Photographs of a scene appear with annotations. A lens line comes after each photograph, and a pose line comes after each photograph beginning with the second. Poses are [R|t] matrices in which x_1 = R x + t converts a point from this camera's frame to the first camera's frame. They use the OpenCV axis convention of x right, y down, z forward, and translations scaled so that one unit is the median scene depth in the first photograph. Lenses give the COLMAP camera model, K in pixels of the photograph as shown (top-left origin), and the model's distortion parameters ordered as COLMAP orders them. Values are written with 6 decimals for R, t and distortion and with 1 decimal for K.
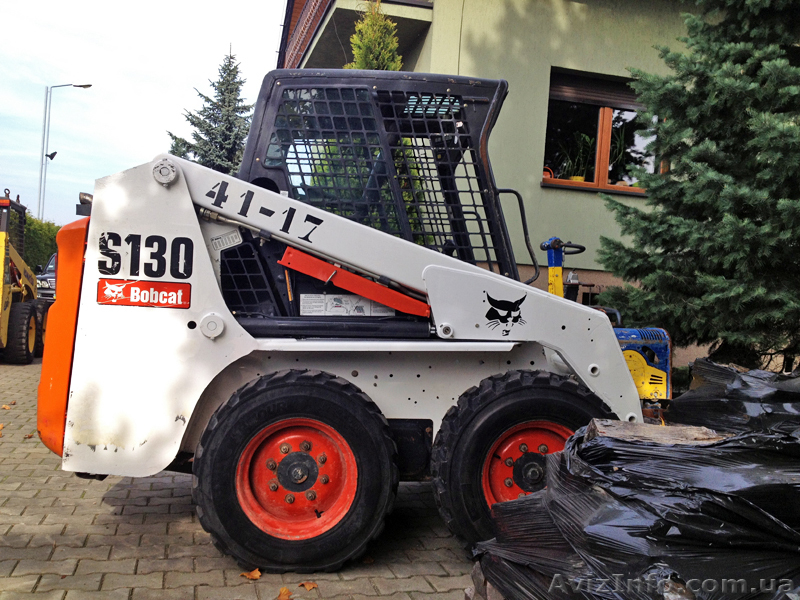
lens RADIAL K [[783.9, 0, 400.0], [0, 783.9, 300.0], [0, 0, 1]] dist [0.197086, -0.466424]
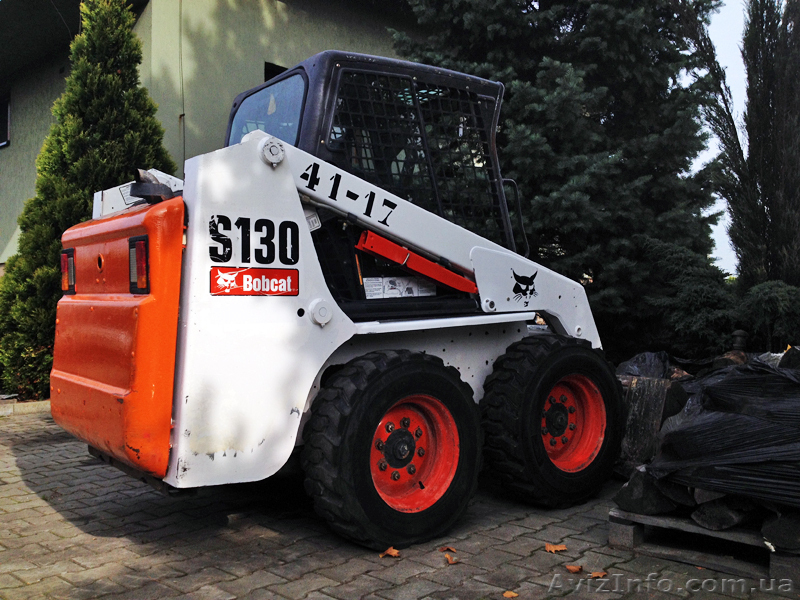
lens RADIAL K [[783.9, 0, 400.0], [0, 783.9, 300.0], [0, 0, 1]] dist [0.197086, -0.466424]
pose [[0.837502, -0.053230, 0.543835, -0.679295], [0.050811, 0.998518, 0.019486, 0.003815], [-0.544066, 0.011313, 0.838966, 0.137445]]
